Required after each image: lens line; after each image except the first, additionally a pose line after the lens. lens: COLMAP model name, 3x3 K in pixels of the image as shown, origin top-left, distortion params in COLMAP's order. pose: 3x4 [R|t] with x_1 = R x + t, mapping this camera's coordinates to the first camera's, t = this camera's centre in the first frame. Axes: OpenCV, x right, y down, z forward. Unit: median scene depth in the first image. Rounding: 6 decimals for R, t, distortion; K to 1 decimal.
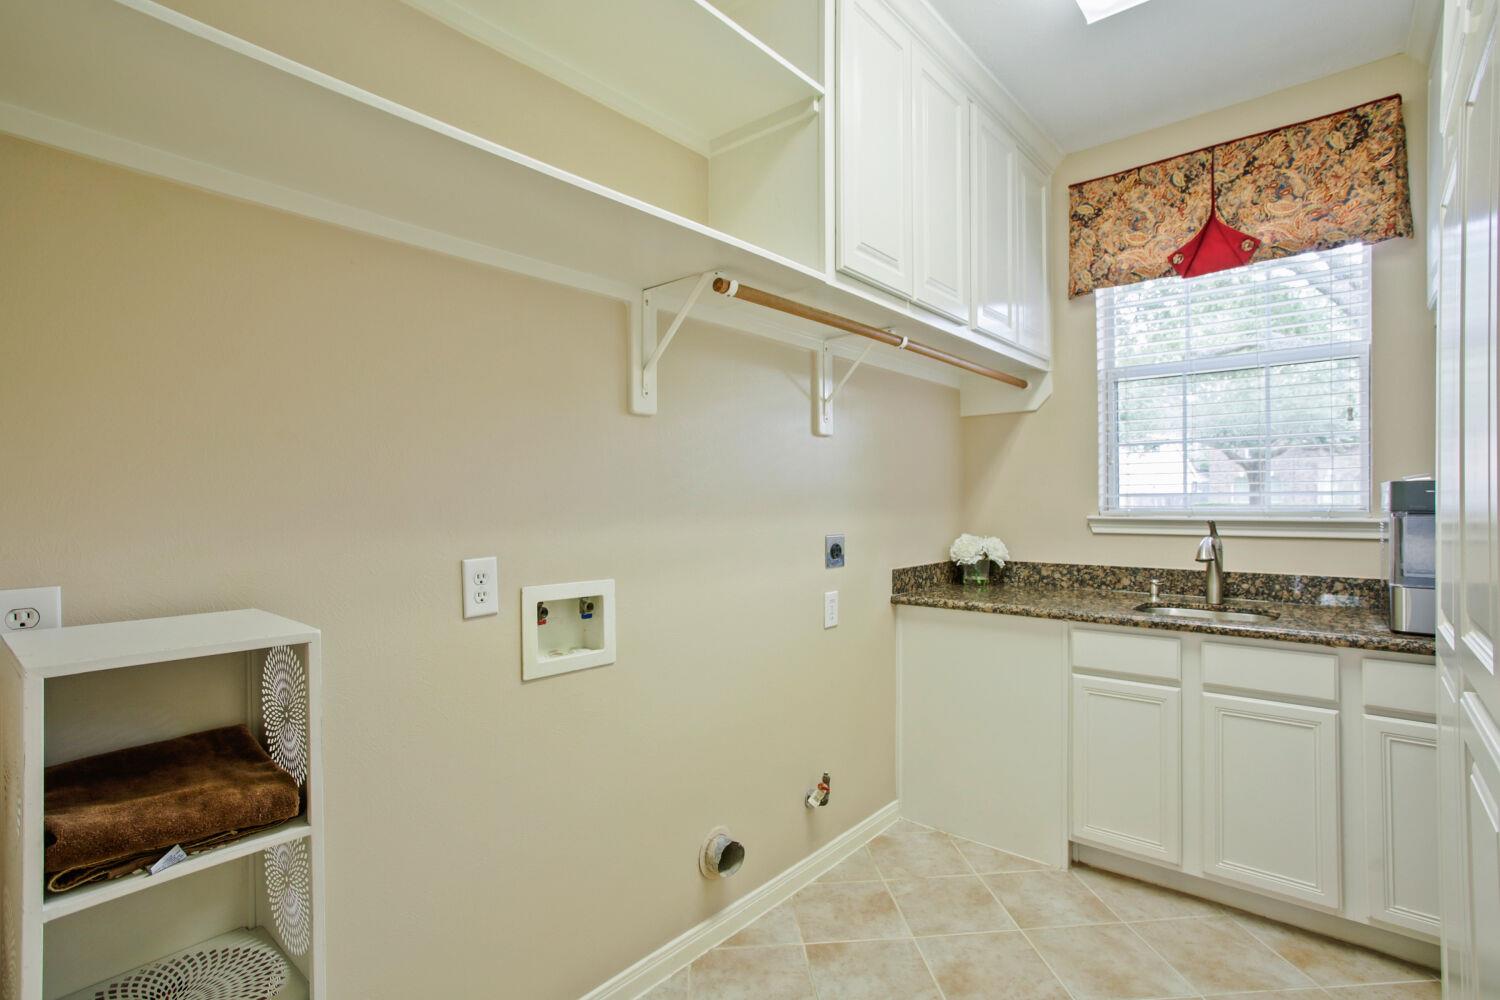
lens RADIAL K [[744.7, 0, 745.5], [0, 744.7, 500.1], [0, 0, 1]] dist [-0.001638, 0.001201]
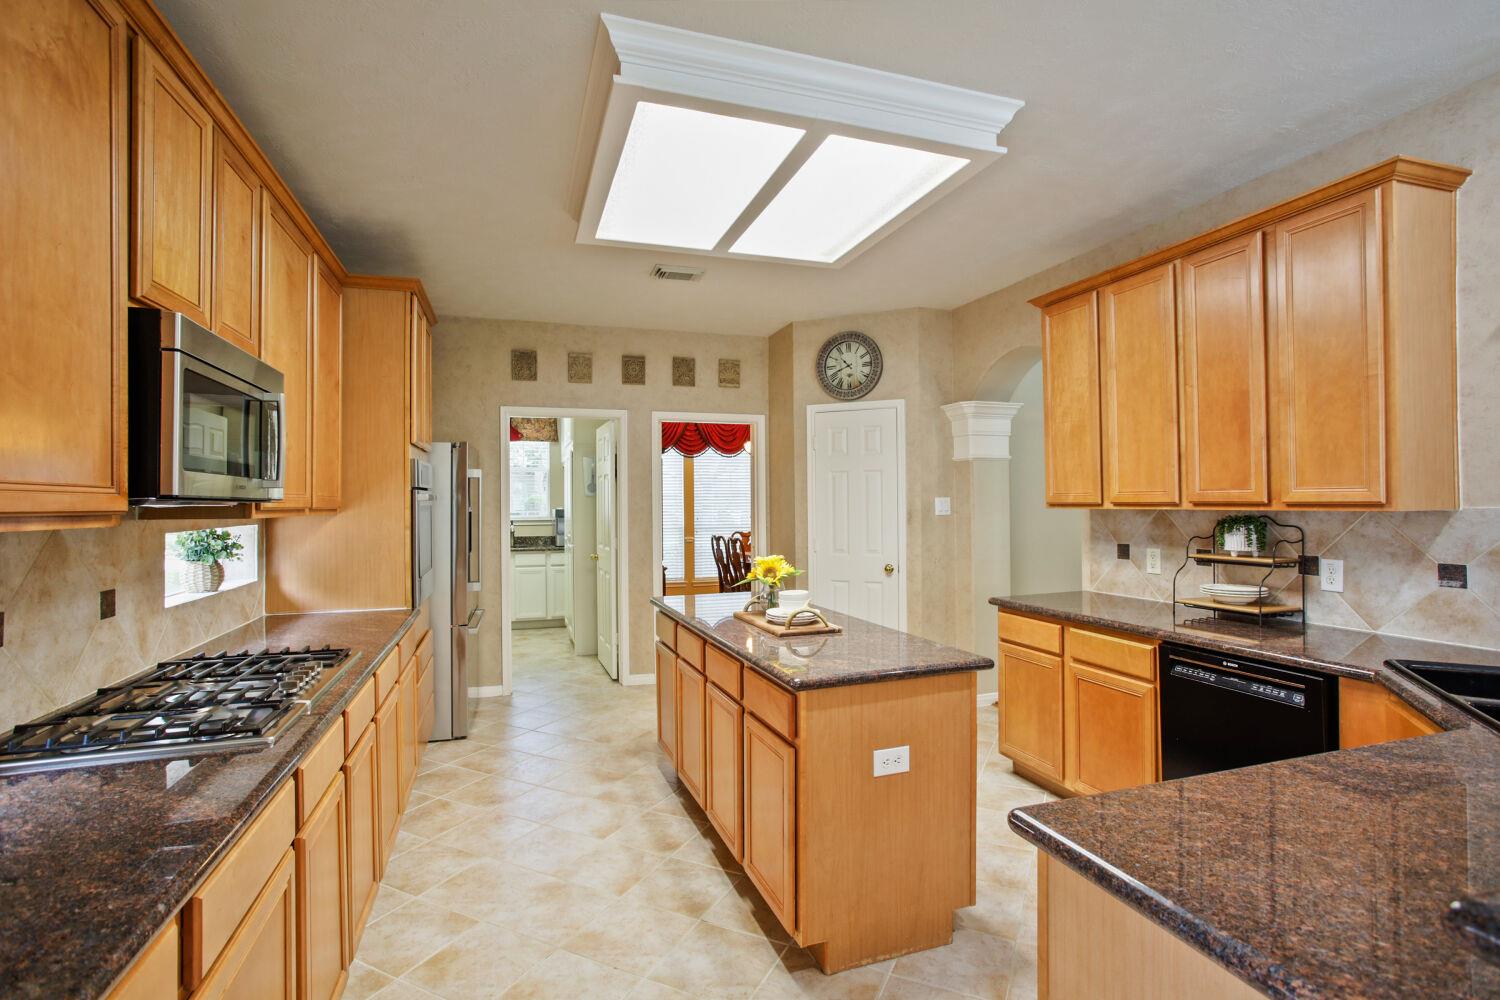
lens RADIAL K [[744.7, 0, 745.4], [0, 744.7, 498.0], [0, 0, 1]] dist [-0.001638, 0.001201]
pose [[0.535503, 0.008509, 0.844490, -1.947764], [0.001619, 0.999937, -0.011102, -0.041029], [-0.844532, 0.007313, 0.535456, -1.988300]]
